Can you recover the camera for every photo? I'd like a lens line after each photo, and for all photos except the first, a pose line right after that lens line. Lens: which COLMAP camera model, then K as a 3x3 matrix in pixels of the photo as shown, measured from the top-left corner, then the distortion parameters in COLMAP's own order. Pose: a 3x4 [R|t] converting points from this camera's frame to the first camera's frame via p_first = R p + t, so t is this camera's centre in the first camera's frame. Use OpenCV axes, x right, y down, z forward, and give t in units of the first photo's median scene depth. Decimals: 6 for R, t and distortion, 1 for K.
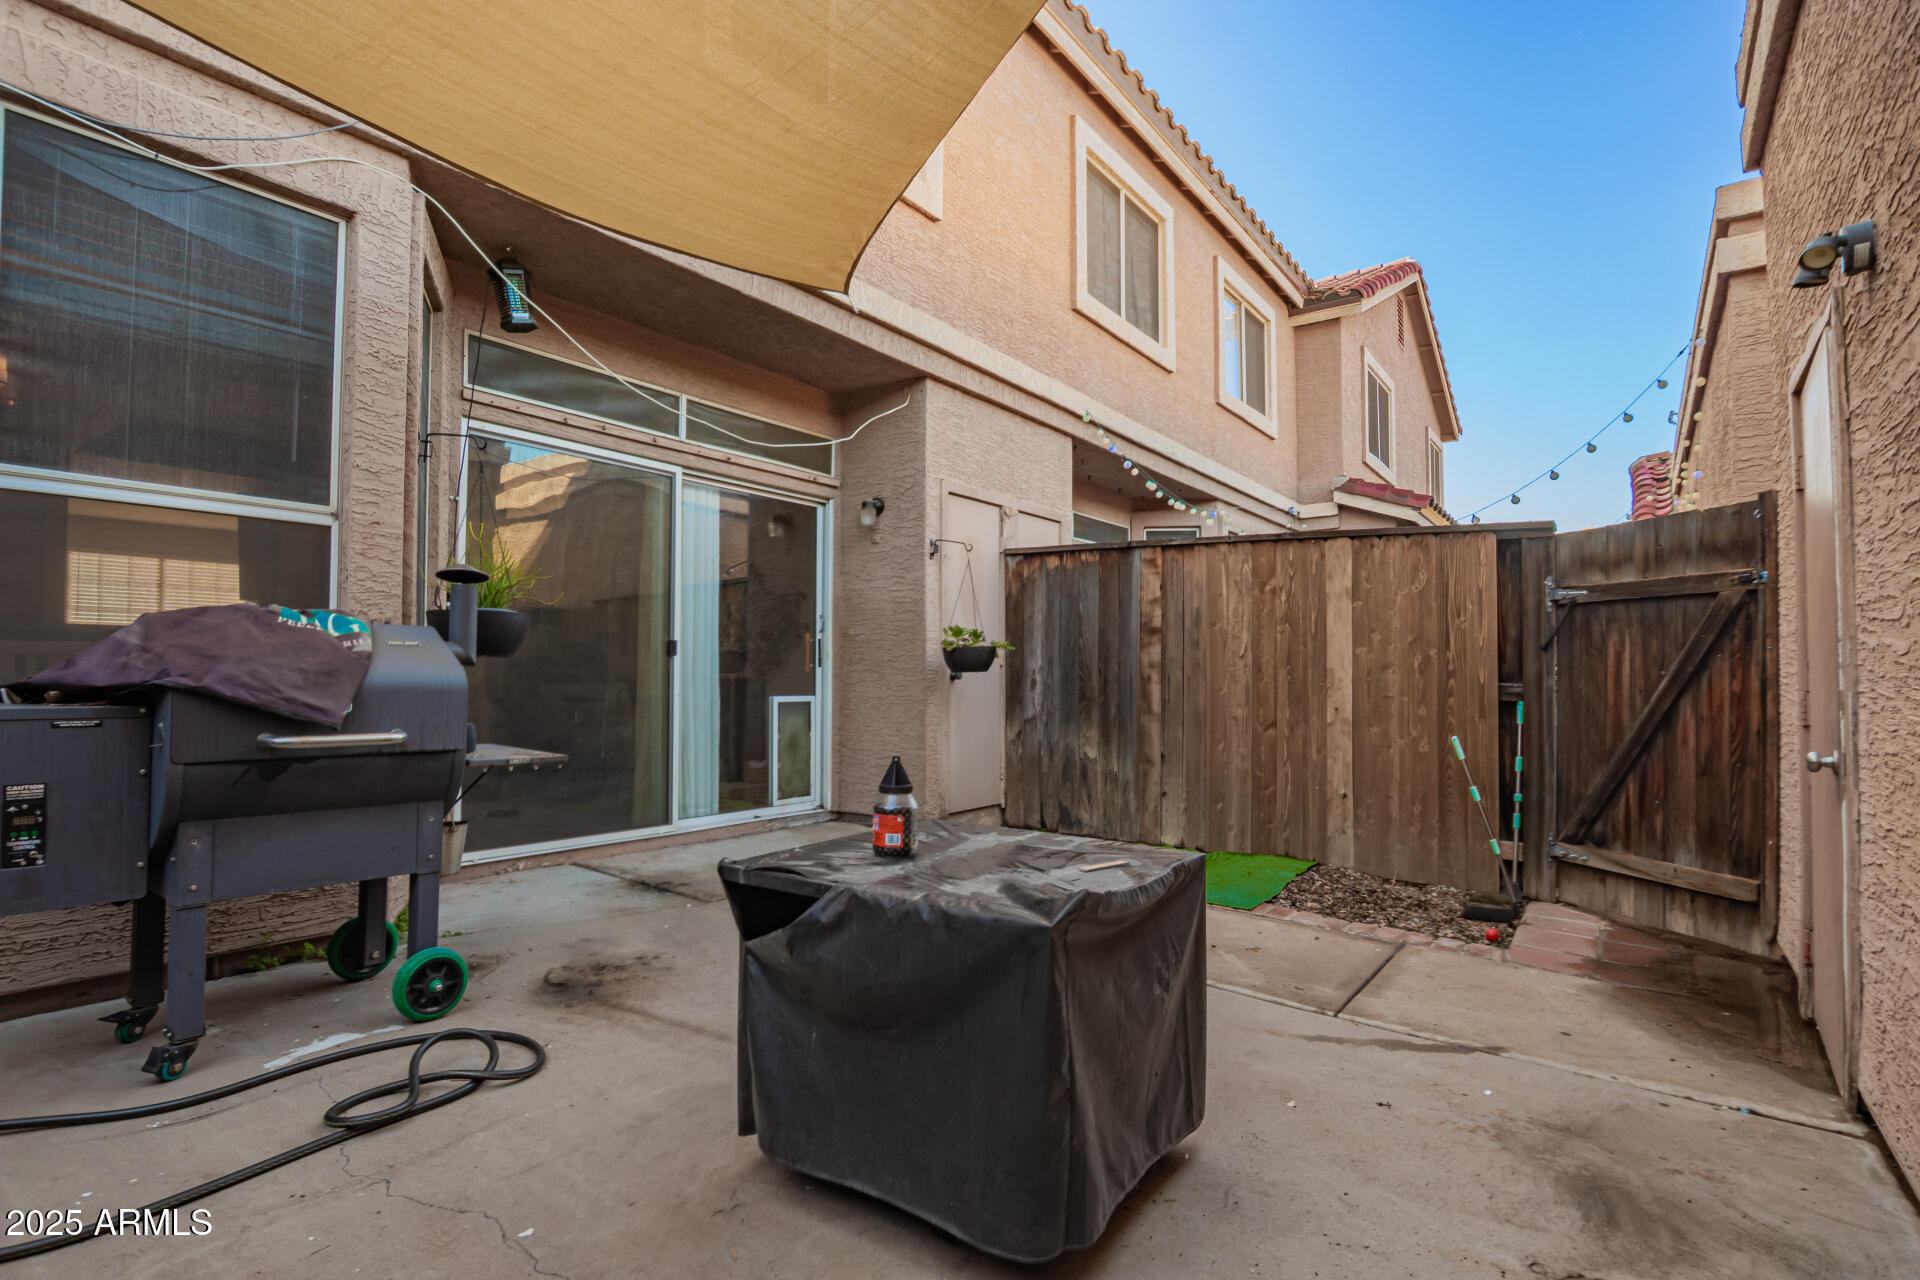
lens RADIAL K [[892.8, 0, 953.8], [0, 892.8, 651.9], [0, 0, 1]] dist [-0.024630, -0.000328]
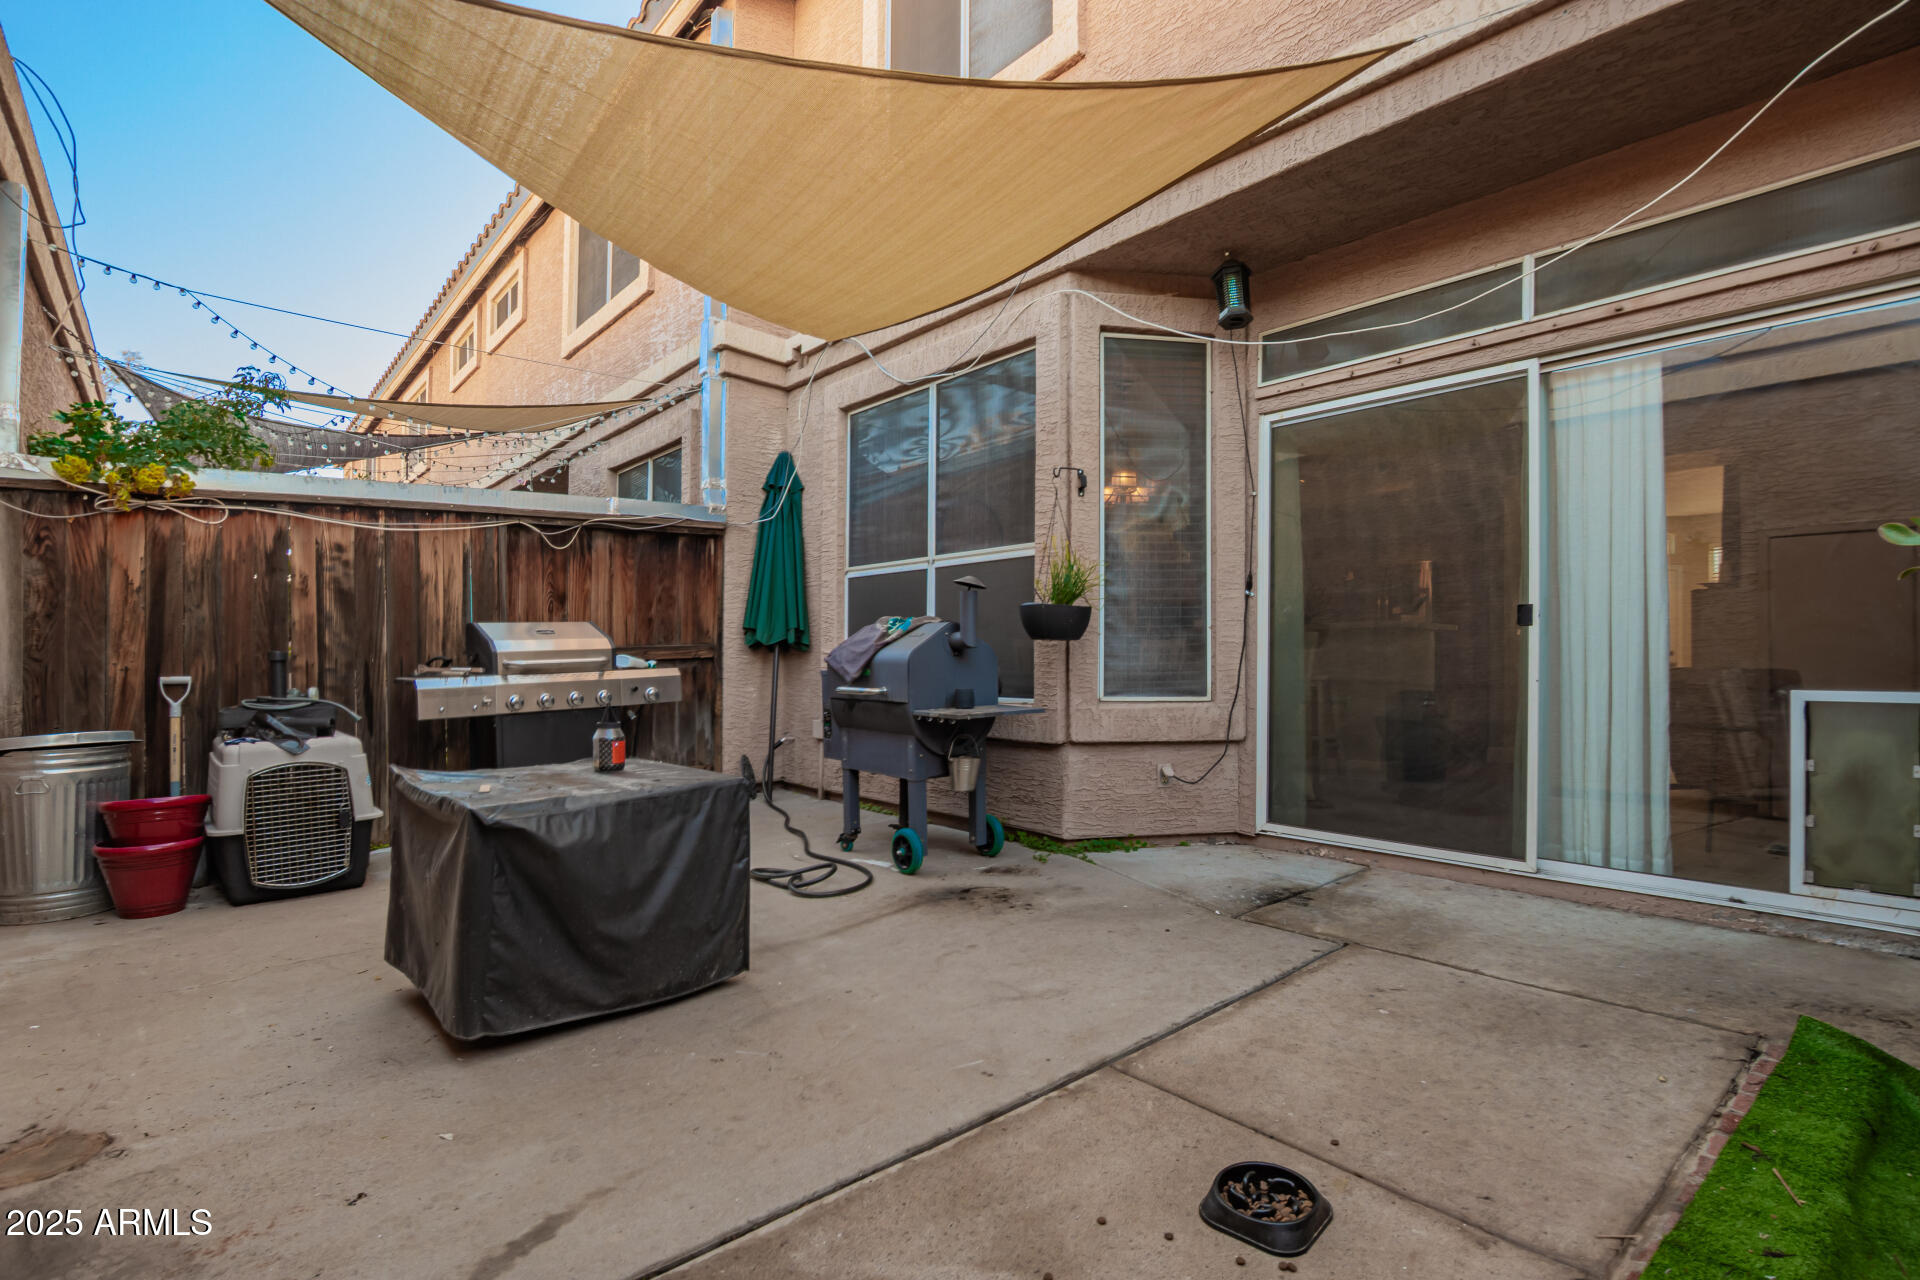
lens RADIAL K [[892.8, 0, 954.3], [0, 892.8, 647.4], [0, 0, 1]] dist [-0.024630, -0.000328]
pose [[-0.195012, -0.019704, -0.980603, 0.746874], [0.026481, 0.999328, -0.025346, 0.043594], [0.980443, -0.030910, -0.194359, 1.094417]]
